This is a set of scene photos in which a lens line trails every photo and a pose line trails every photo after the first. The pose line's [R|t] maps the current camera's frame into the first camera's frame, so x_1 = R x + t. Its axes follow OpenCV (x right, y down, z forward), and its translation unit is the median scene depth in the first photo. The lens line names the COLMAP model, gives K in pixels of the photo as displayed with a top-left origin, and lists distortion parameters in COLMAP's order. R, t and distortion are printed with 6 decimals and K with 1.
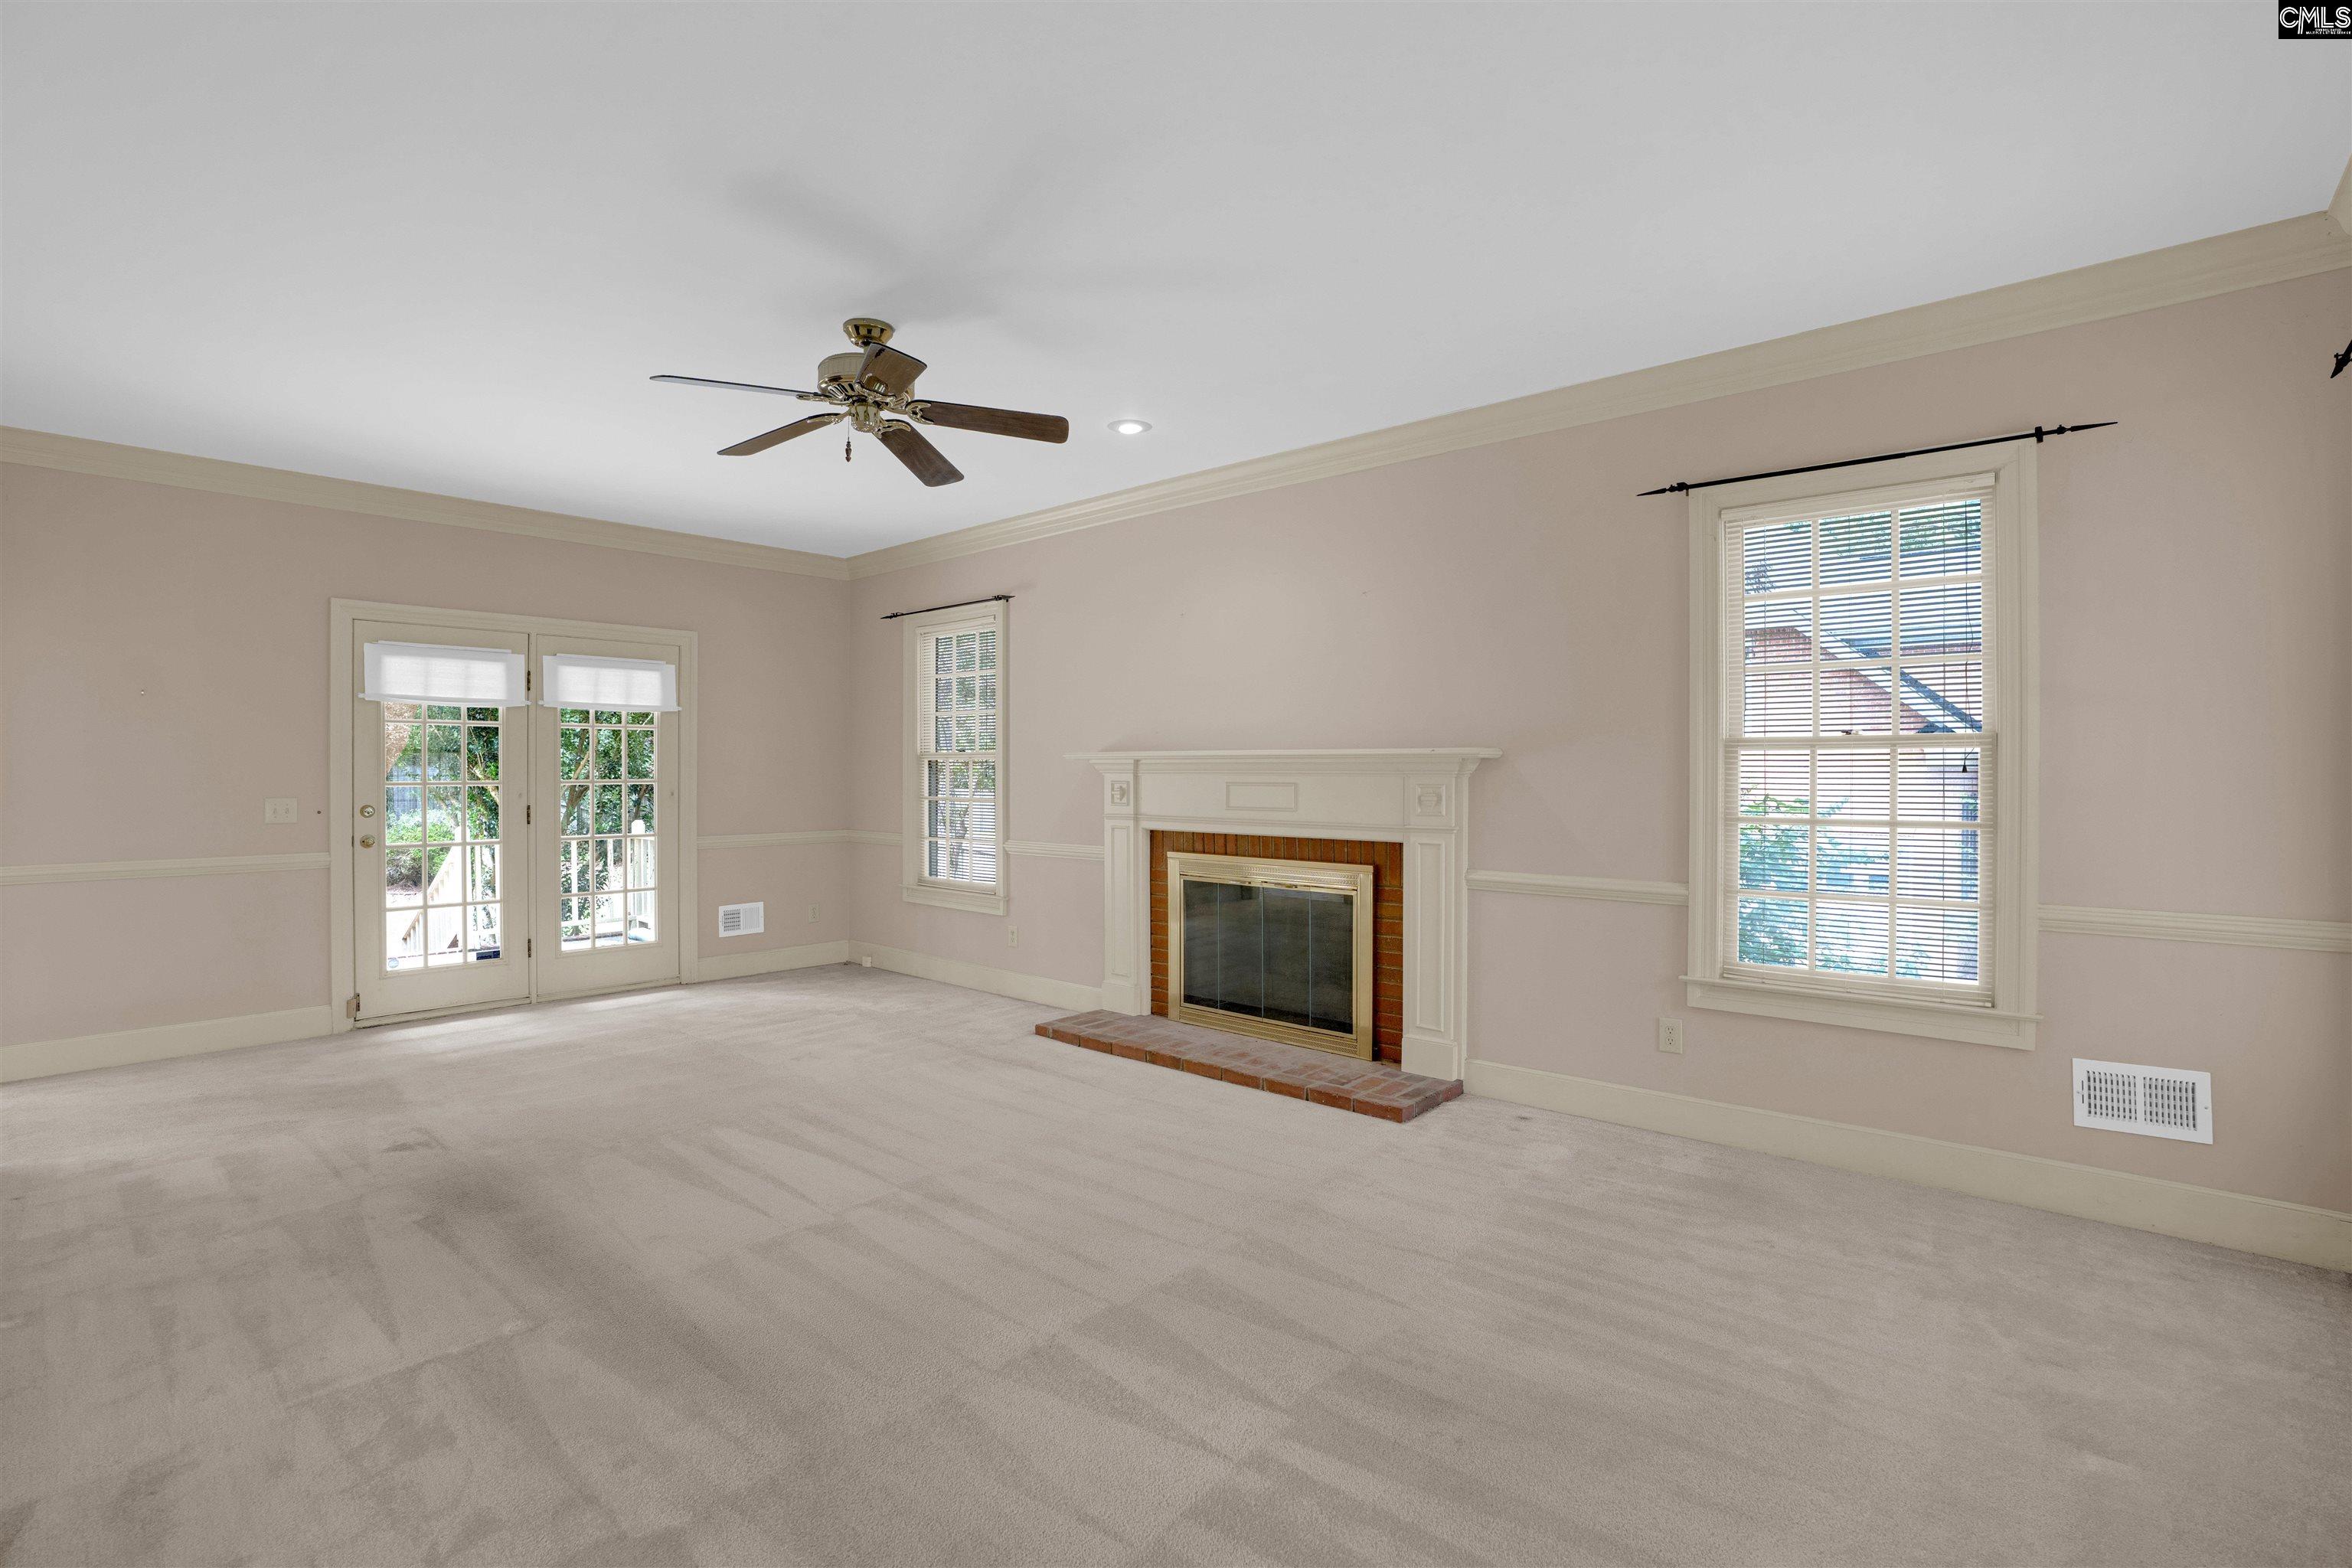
lens RADIAL K [[1107.2, 0, 1170.2], [0, 1107.2, 780.4], [0, 0, 1]] dist [-0.011196, 0.000610]
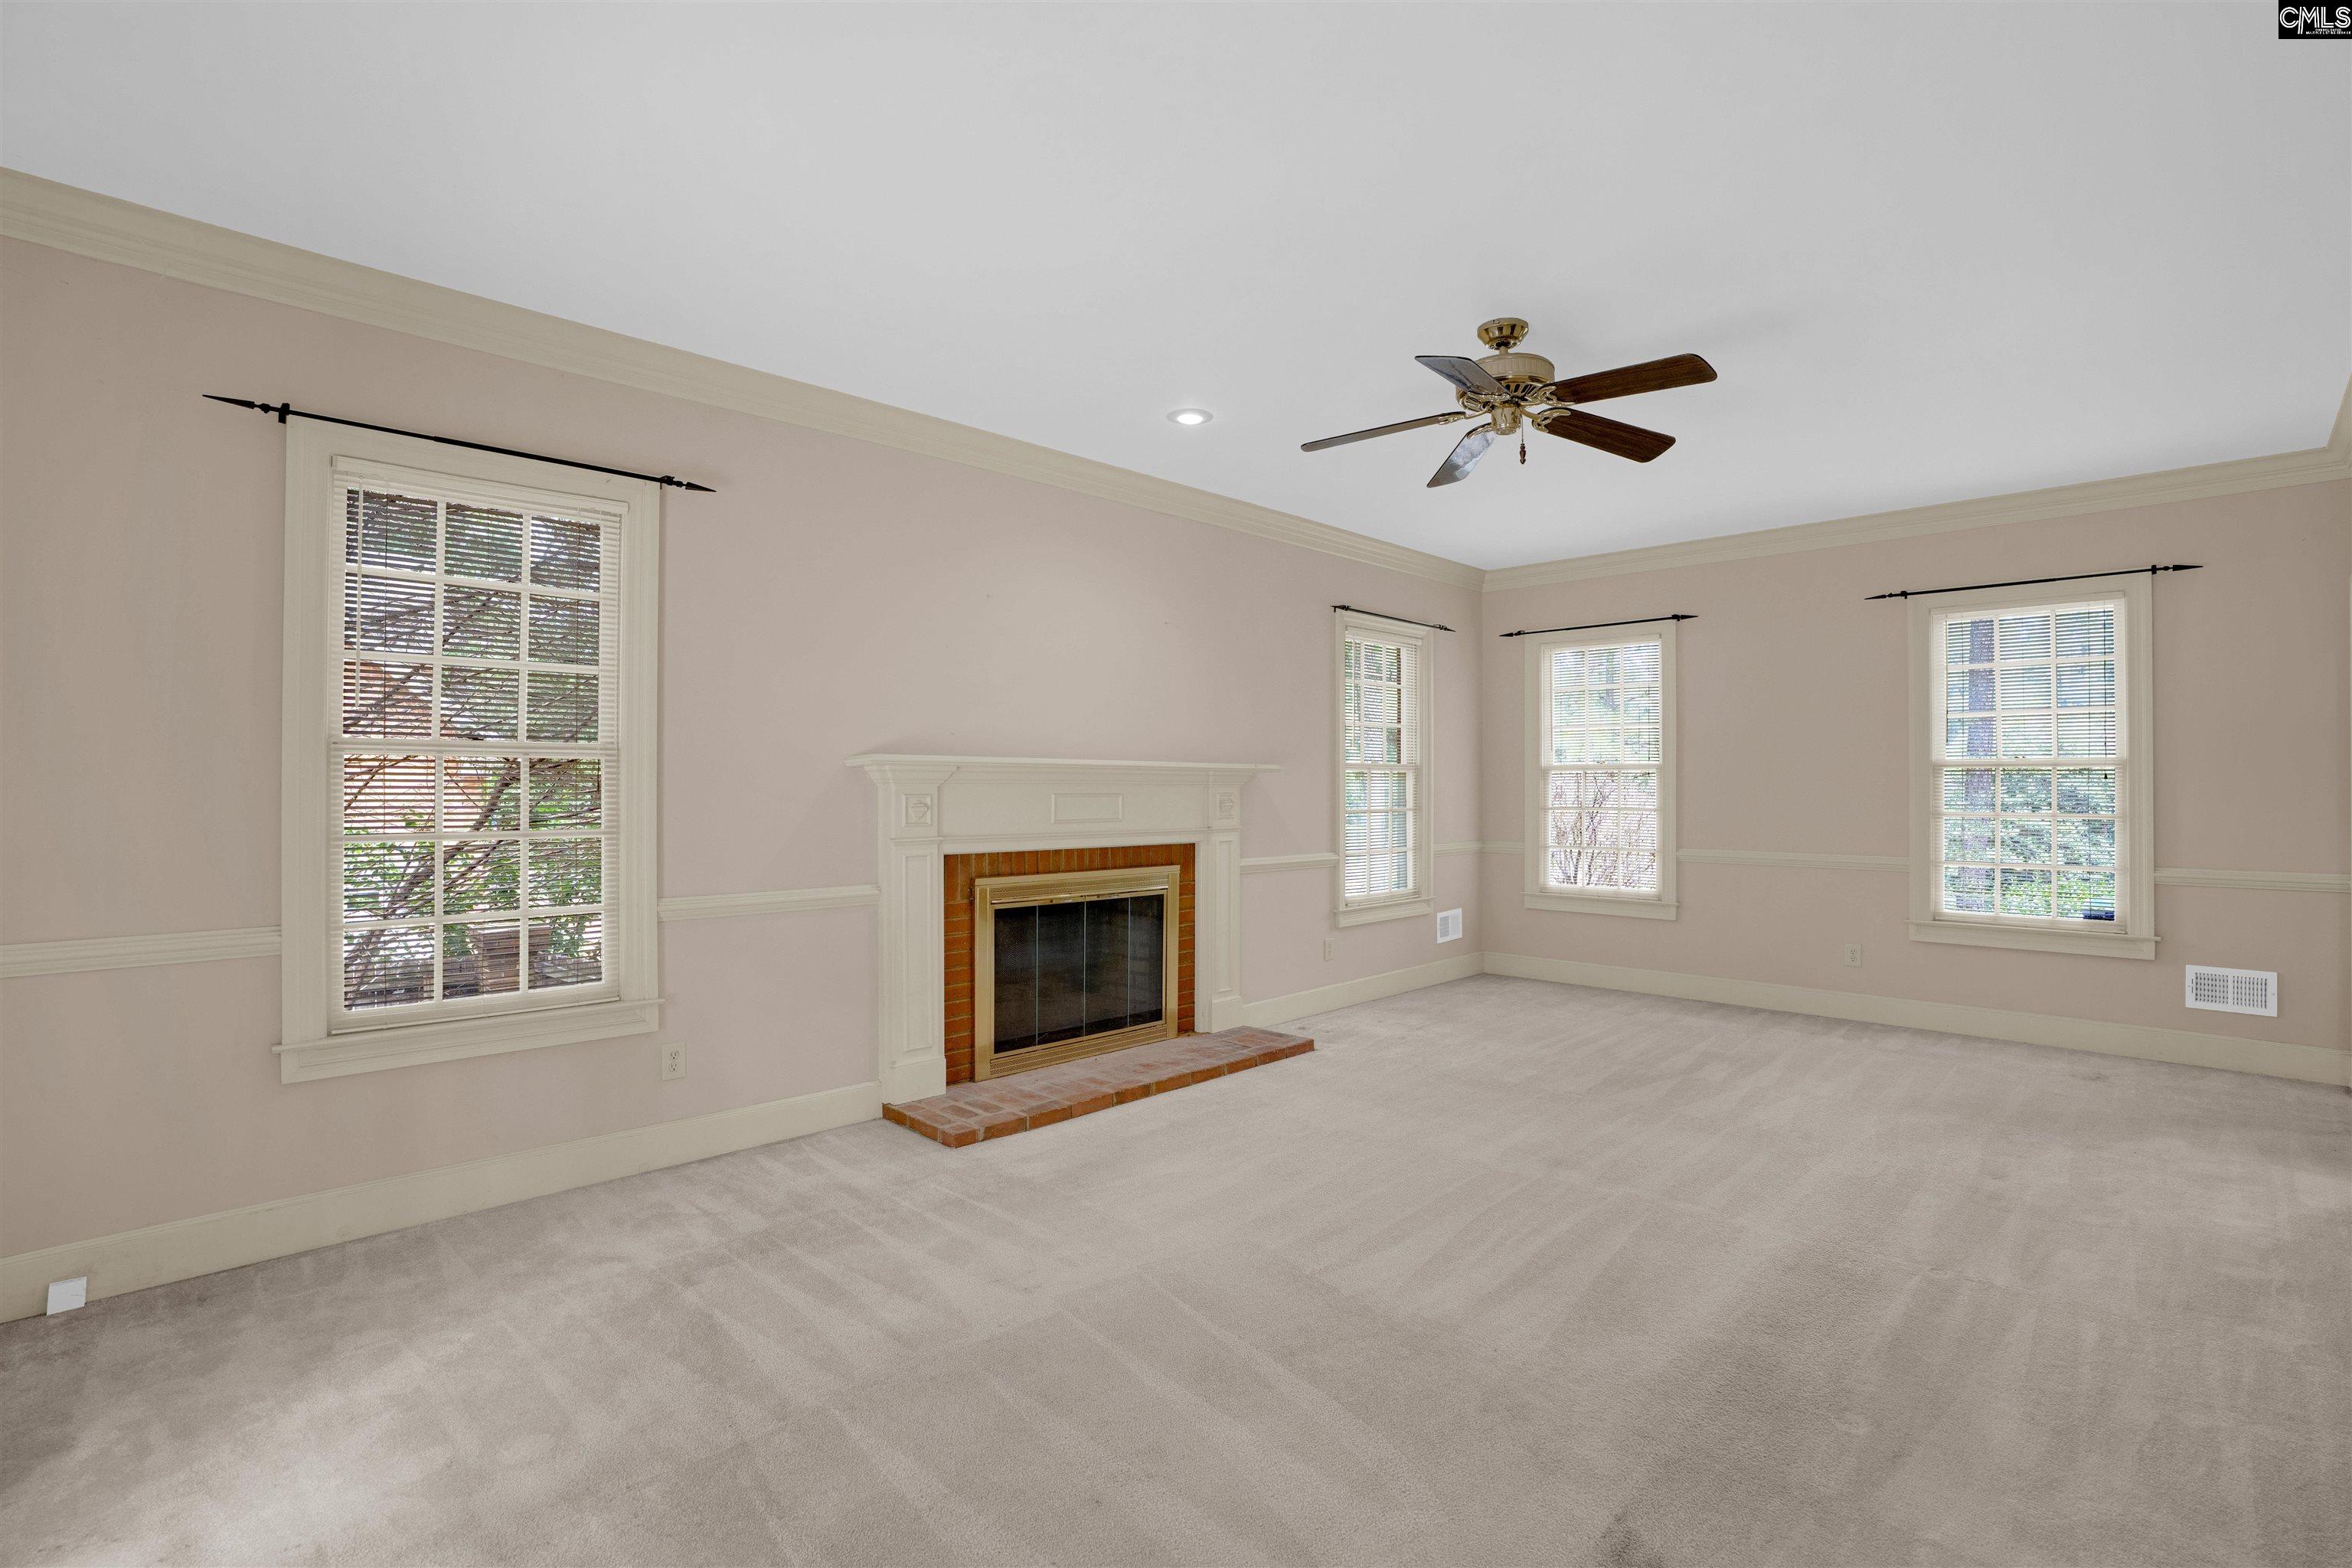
lens RADIAL K [[1139.7, 0, 1170.6], [0, 1139.7, 782.1], [0, 0, 1]] dist [0.071188, 0.000180]
pose [[0.049449, 0.001788, 0.998775, -0.908962], [0.007712, 0.999968, -0.002171, -0.005286], [-0.998747, 0.007810, 0.049434, 0.866772]]
